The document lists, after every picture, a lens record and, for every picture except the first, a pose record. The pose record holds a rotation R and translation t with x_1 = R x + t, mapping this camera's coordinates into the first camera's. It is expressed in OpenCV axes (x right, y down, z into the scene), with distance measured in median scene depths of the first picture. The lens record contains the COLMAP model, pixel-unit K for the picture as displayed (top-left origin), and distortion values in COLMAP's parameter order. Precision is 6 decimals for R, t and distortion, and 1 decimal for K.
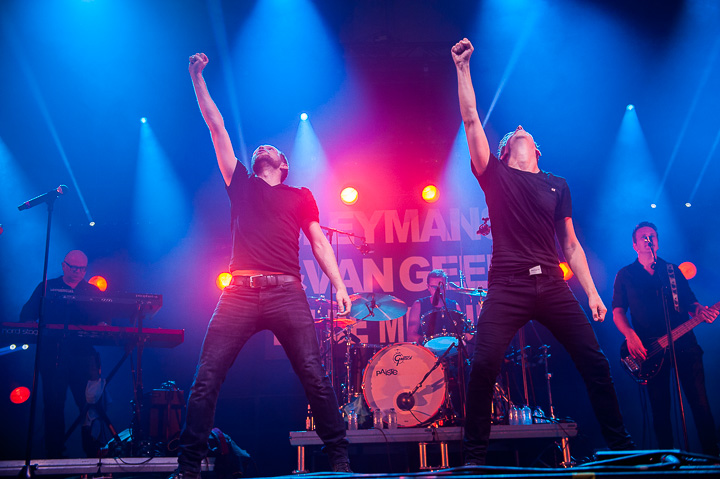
lens RADIAL K [[822.3, 0, 360.0], [0, 822.3, 239.5], [0, 0, 1]] dist [0.083754, 0.007697]
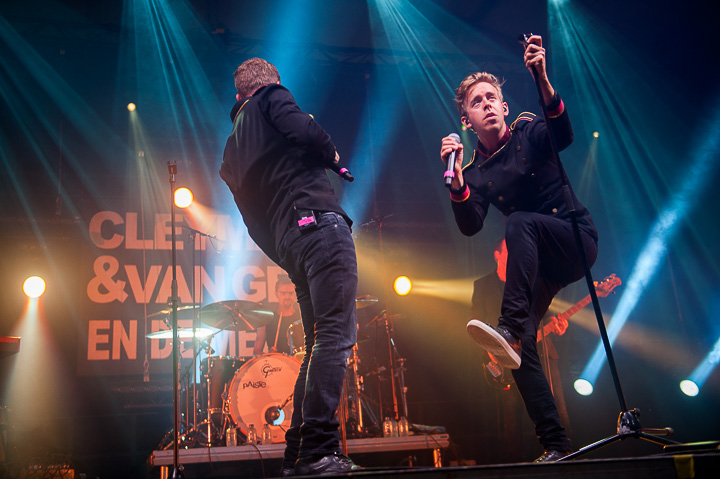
lens RADIAL K [[870.7, 0, 360.0], [0, 870.7, 239.5], [0, 0, 1]] dist [0.090998, 0.015047]
pose [[0.962716, 0.043282, 0.267030, -0.125642], [-0.038360, 0.998985, -0.023623, 0.015172], [-0.267781, 0.012499, 0.963399, 0.010067]]
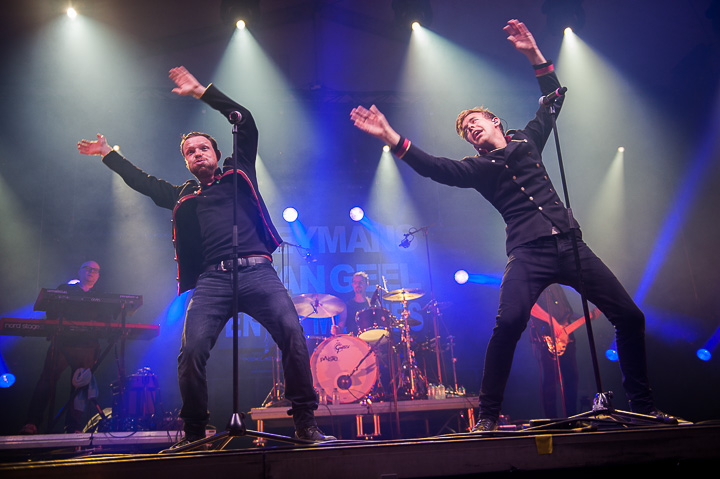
lens RADIAL K [[674.2, 0, 360.0], [0, 674.2, 239.5], [0, 0, 1]] dist [0.014509, 0.013640]
pose [[0.992988, 0.010941, 0.117708, -0.042469], [-0.009234, 0.999844, -0.015043, -0.002150], [-0.117854, 0.013851, 0.992934, -0.006644]]
